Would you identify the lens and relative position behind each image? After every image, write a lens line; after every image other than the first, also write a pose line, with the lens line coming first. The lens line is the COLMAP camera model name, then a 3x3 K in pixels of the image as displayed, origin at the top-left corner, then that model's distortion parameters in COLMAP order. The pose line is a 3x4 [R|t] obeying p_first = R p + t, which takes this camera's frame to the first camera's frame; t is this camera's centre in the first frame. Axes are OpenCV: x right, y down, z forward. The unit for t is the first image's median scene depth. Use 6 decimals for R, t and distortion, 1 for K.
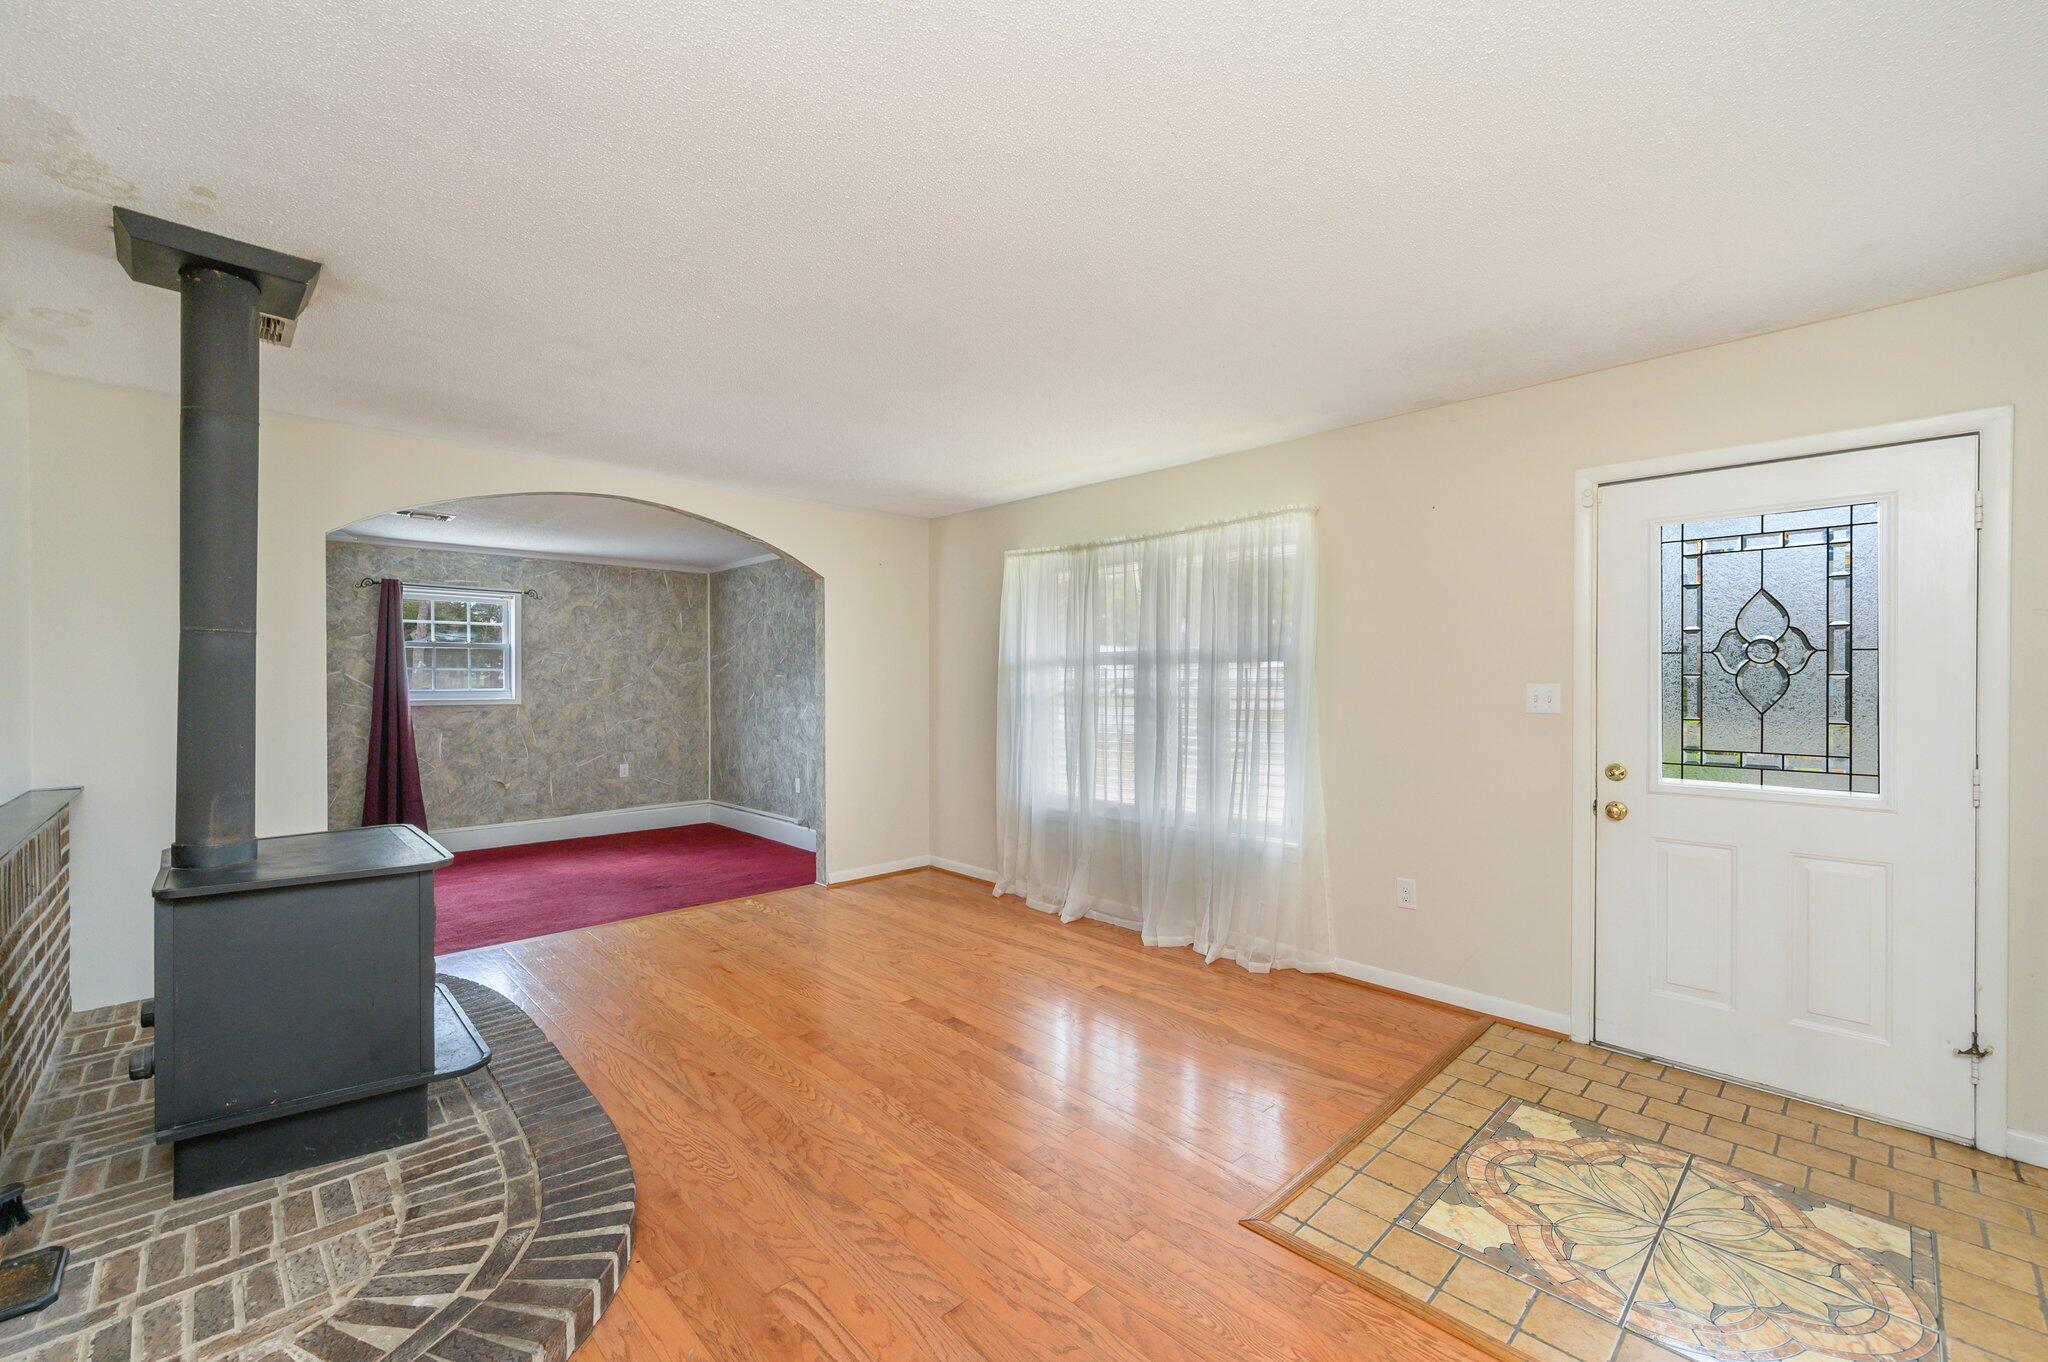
lens RADIAL K [[825.2, 0, 1023.5], [0, 825.2, 677.5], [0, 0, 1]] dist [0.006825, -0.000281]
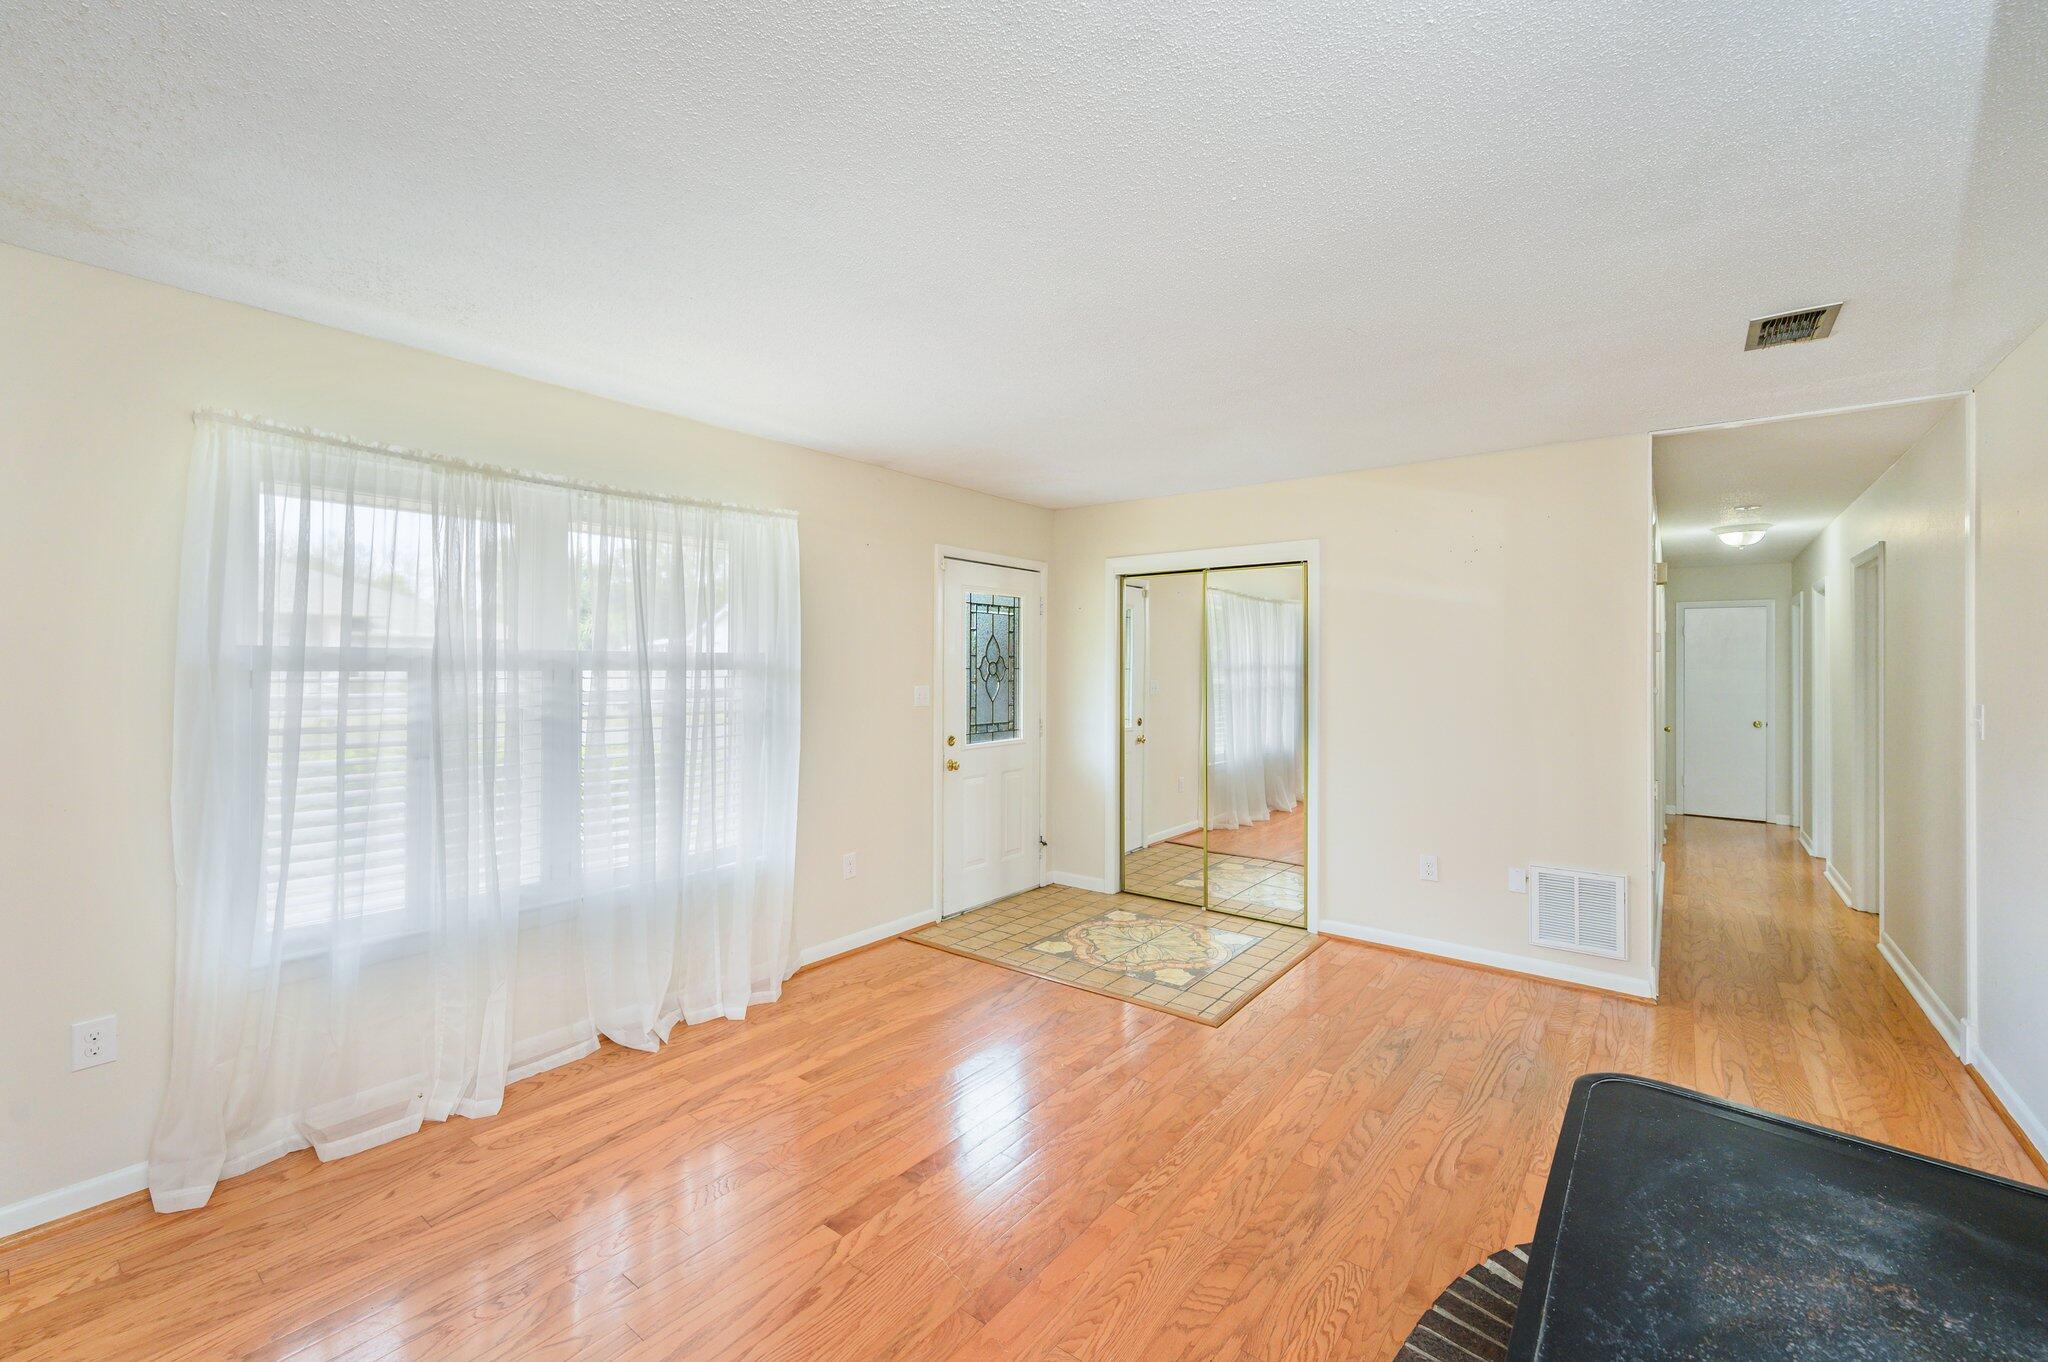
lens RADIAL K [[825.2, 0, 1023.3], [0, 825.2, 676.5], [0, 0, 1]] dist [0.006825, -0.000281]
pose [[-0.130792, -0.014801, 0.991299, -0.950935], [-0.009212, 0.999864, 0.013714, -0.038687], [-0.991367, -0.007338, -0.130910, 1.172006]]
